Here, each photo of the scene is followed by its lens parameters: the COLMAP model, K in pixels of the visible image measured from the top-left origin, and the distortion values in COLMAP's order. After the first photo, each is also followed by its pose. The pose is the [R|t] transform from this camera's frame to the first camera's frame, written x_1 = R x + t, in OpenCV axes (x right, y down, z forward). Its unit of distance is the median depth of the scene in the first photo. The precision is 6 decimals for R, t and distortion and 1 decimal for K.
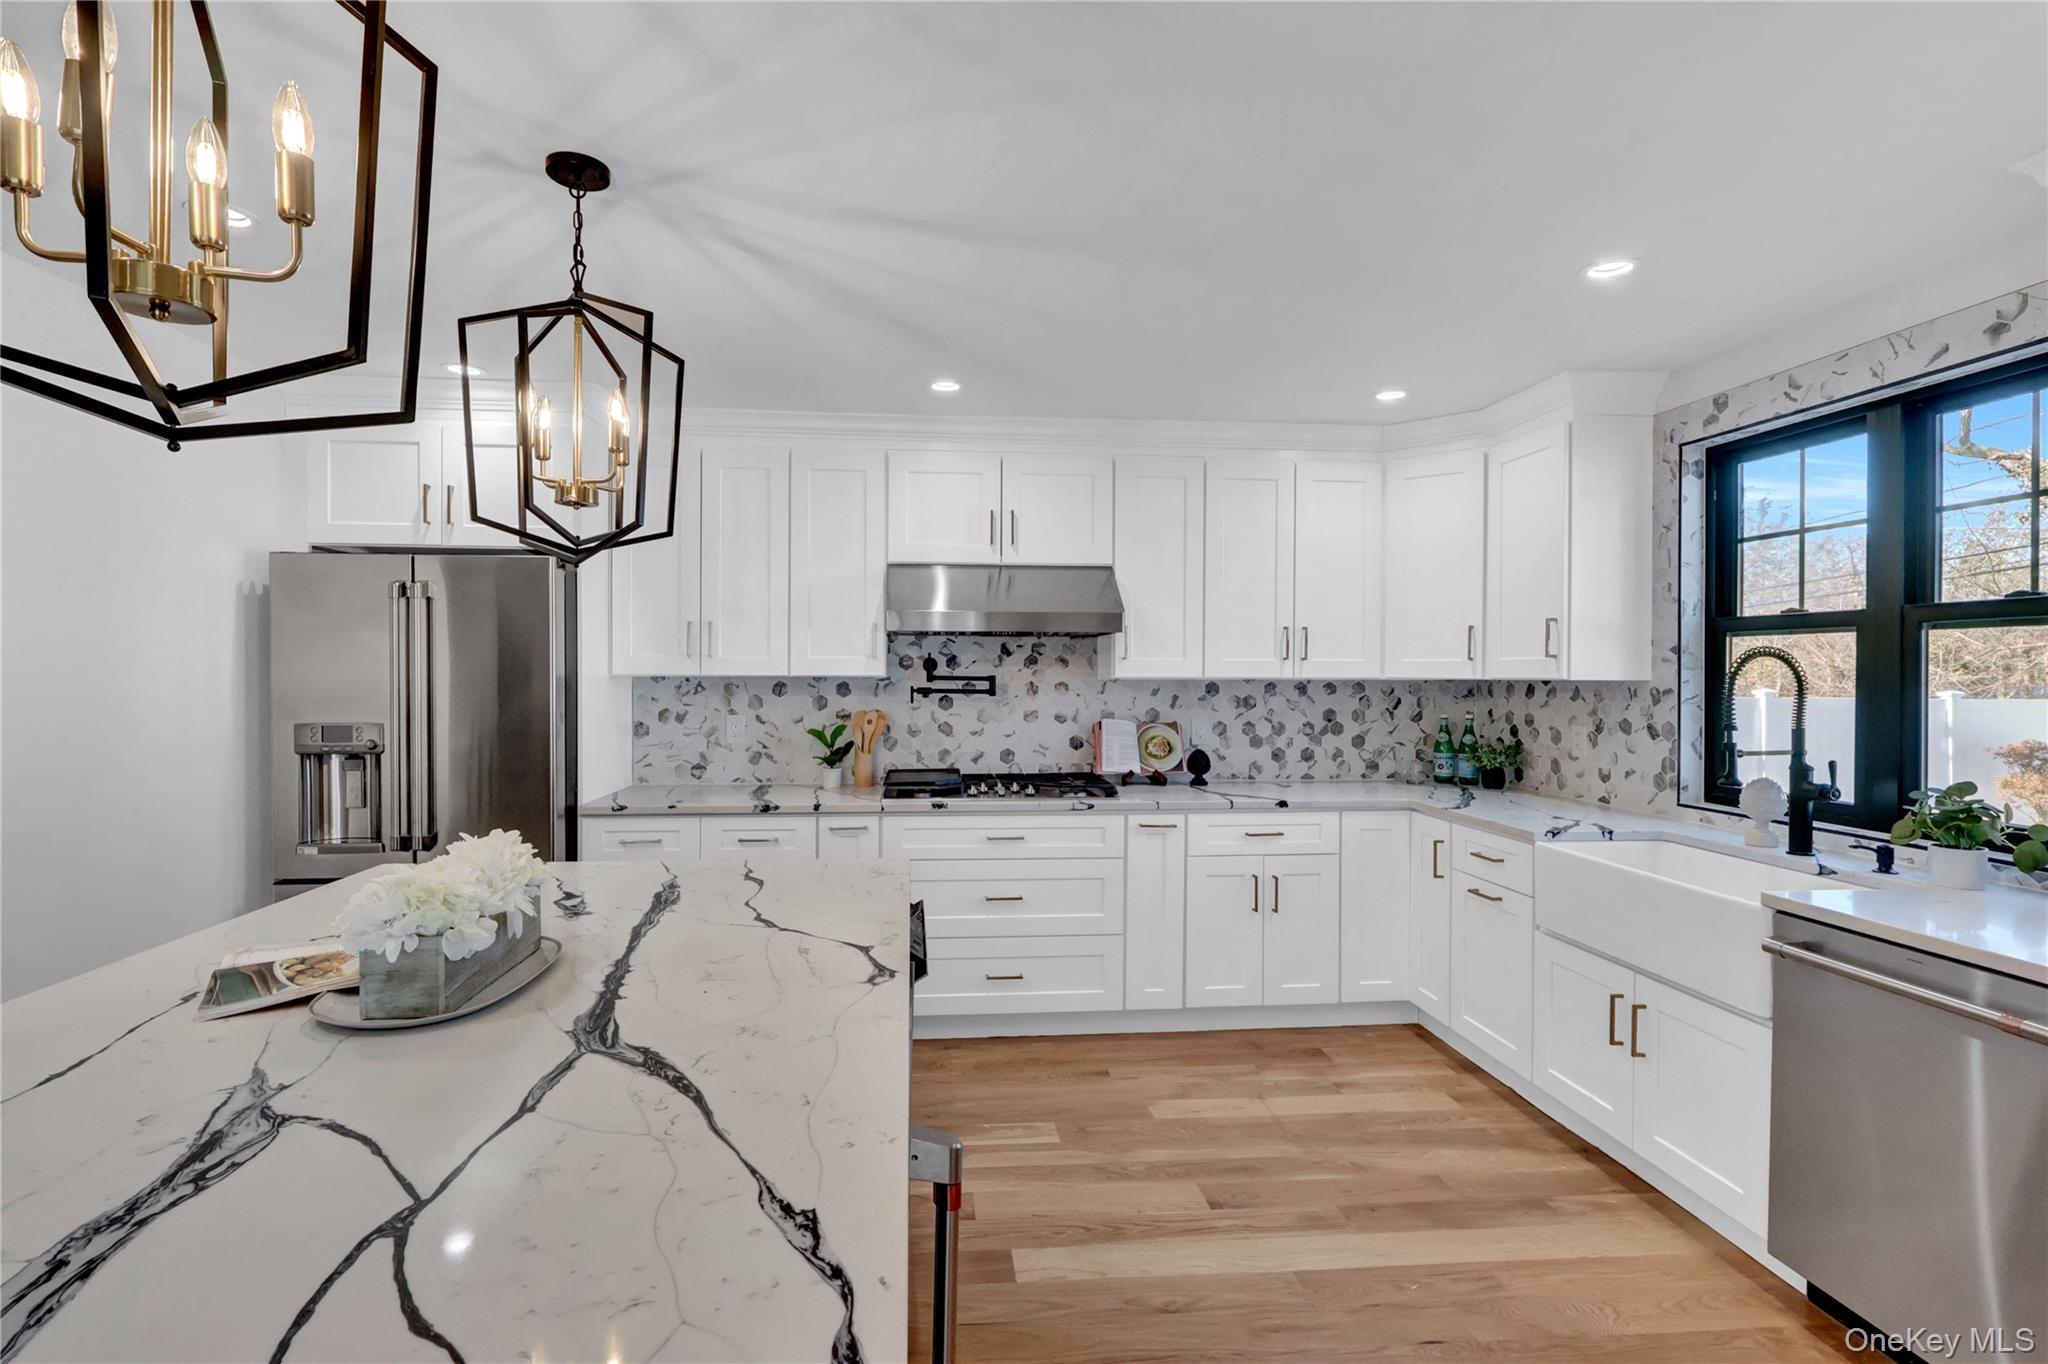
lens RADIAL K [[953.6, 0, 995.7], [0, 953.6, 670.7], [0, 0, 1]] dist [0.000642, 0.000182]
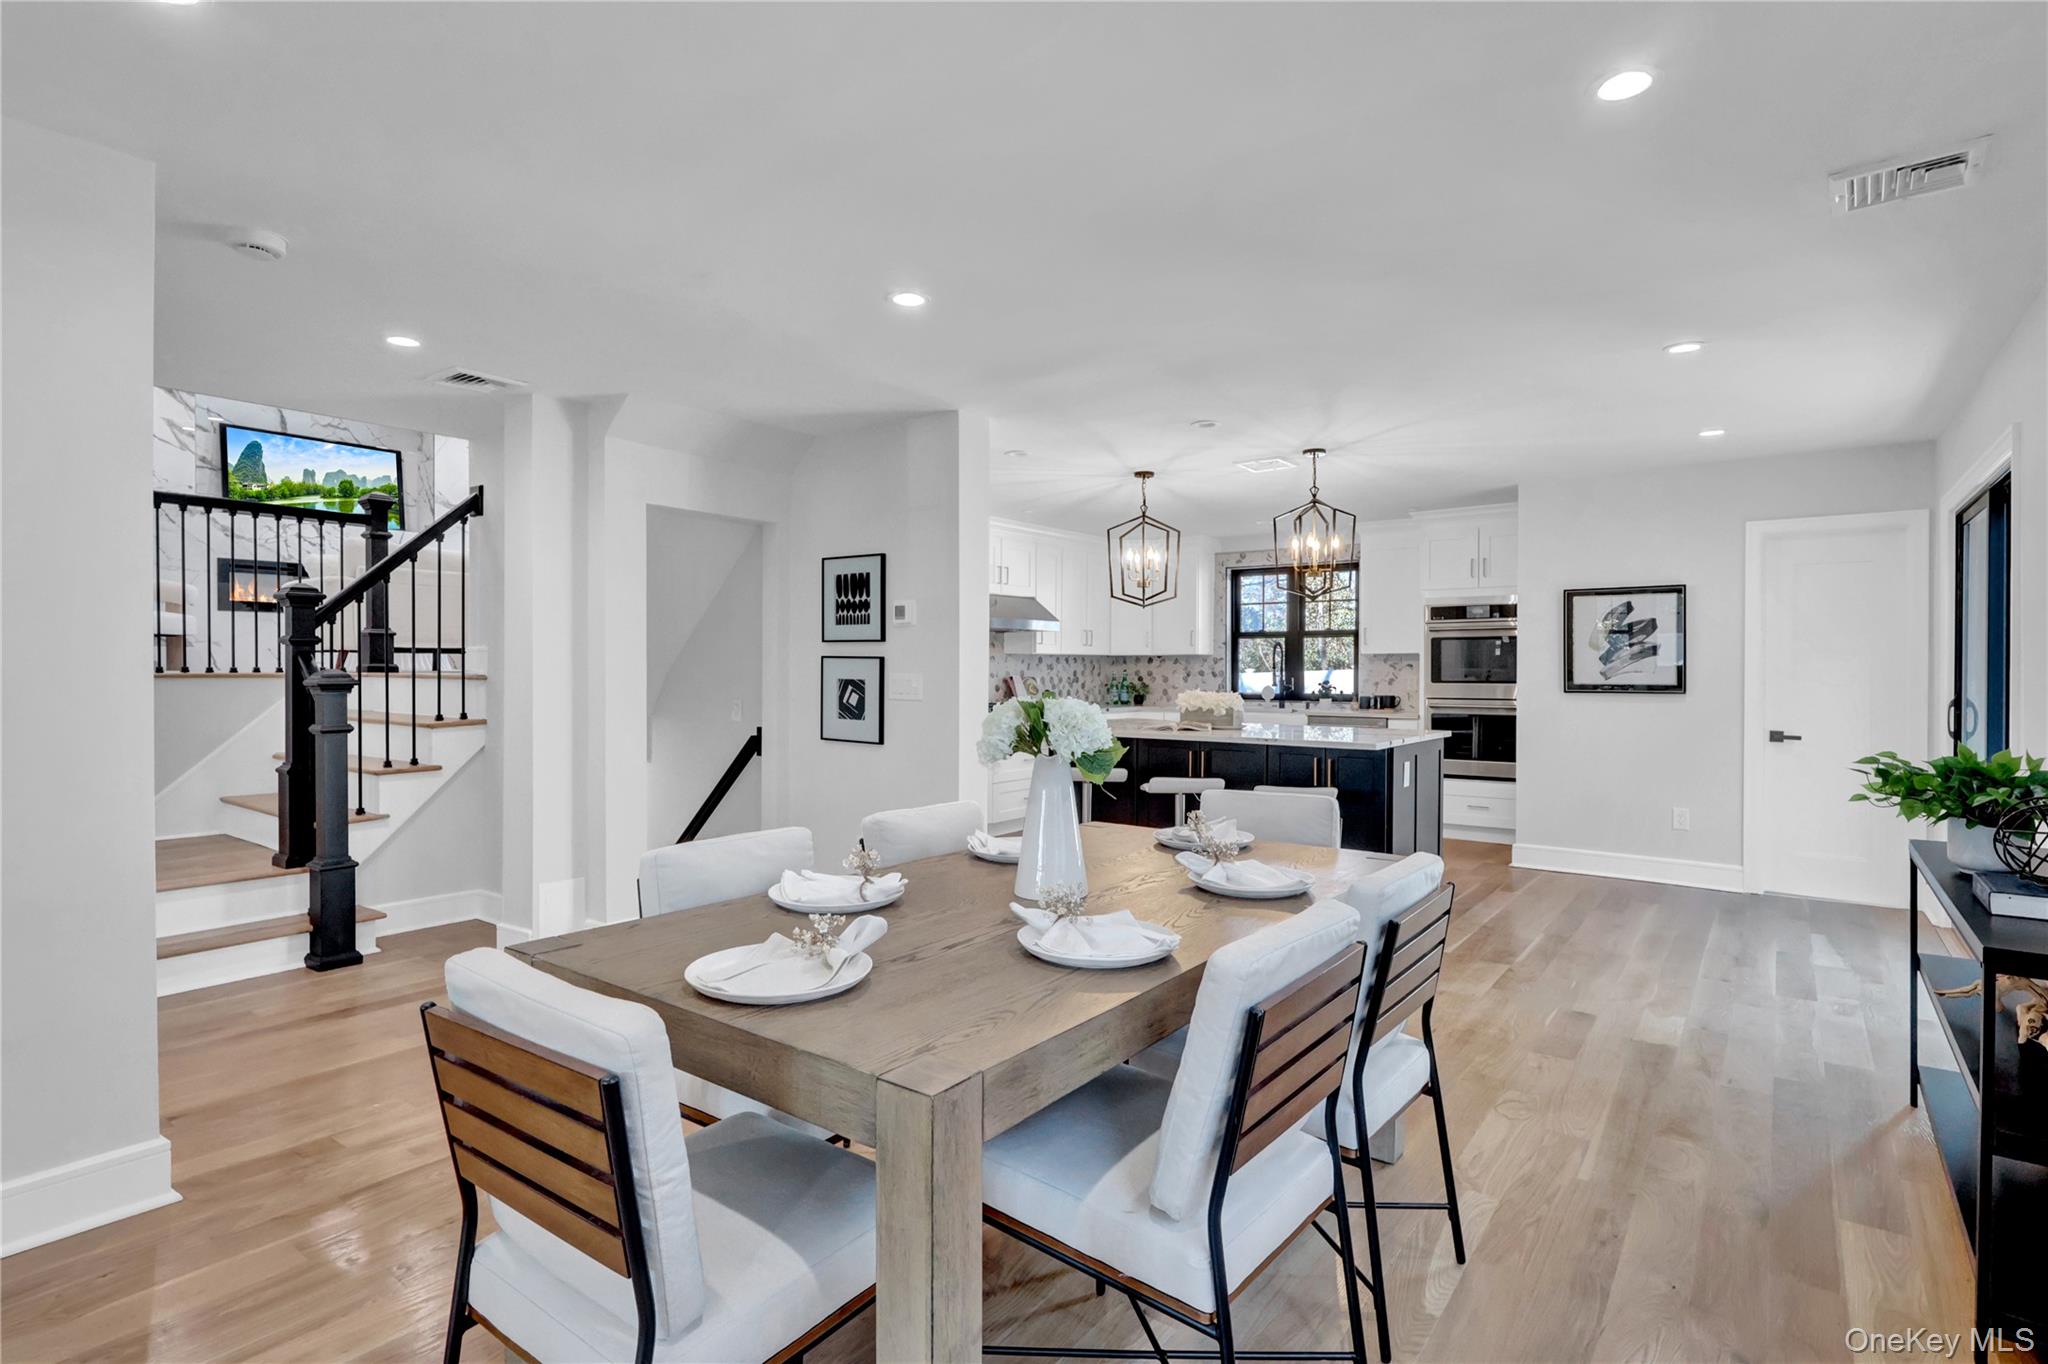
lens RADIAL K [[1012.6, 0, 1027.3], [0, 1012.6, 675.7], [0, 0, 1]] dist [0.000407, 0.000007]
pose [[0.660558, -0.007697, 0.750735, -1.417073], [0.000375, 0.999951, 0.009921, 0.031906], [-0.750775, -0.006272, 0.660528, -0.372097]]
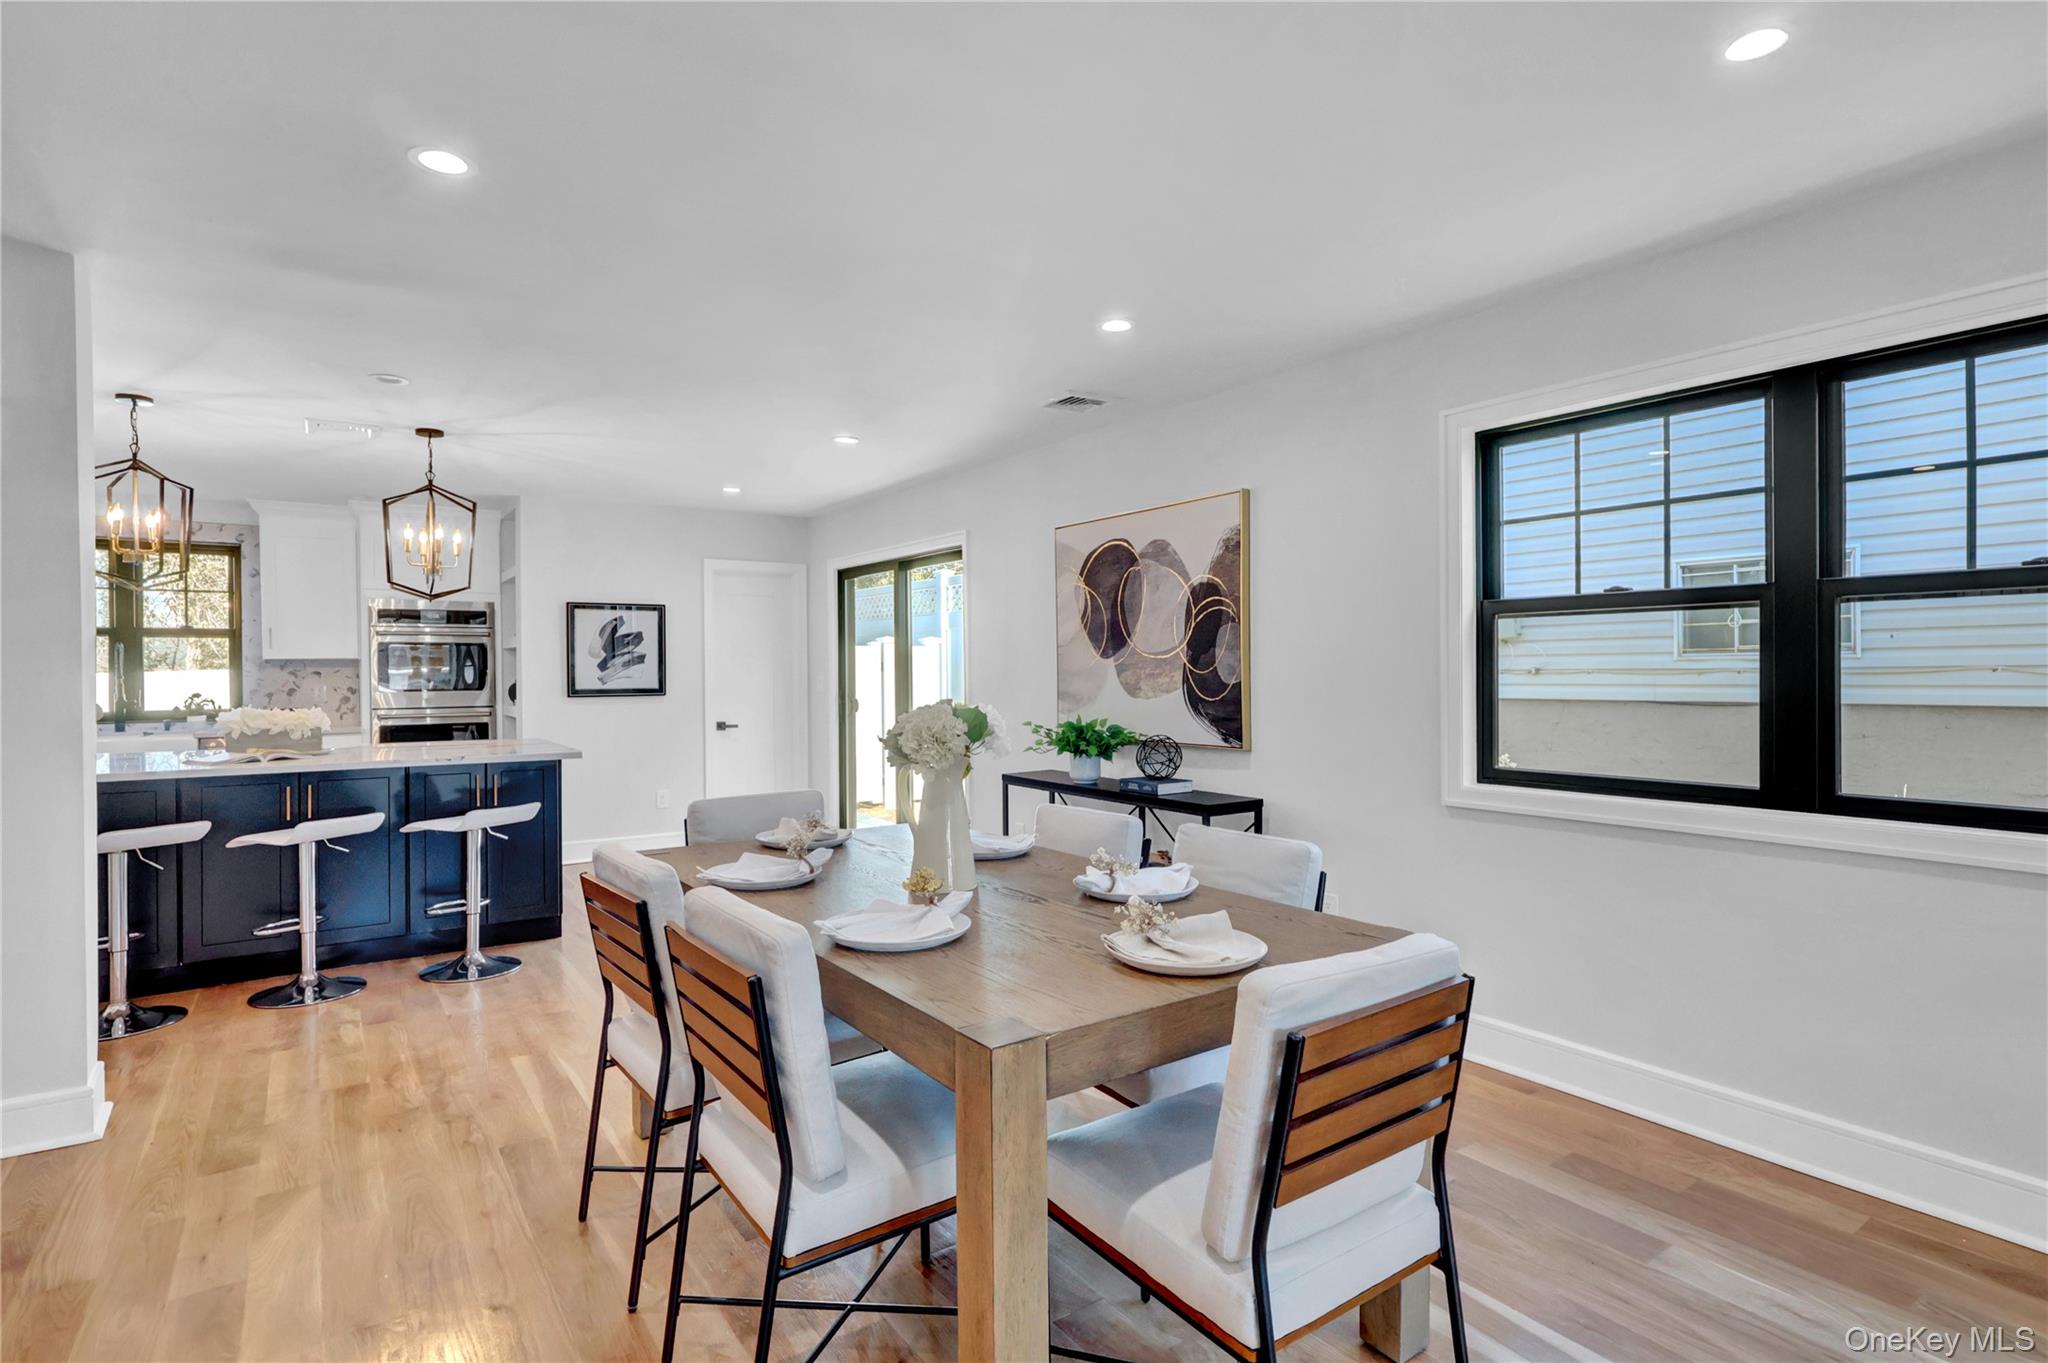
lens RADIAL K [[1012.6, 0, 1027.3], [0, 1012.6, 675.2], [0, 0, 1]] dist [0.000407, 0.000007]
pose [[-0.508378, -0.004959, 0.861120, -1.527797], [0.003338, 0.999965, 0.007730, 0.026591], [-0.861128, 0.006804, -0.508343, 0.217110]]
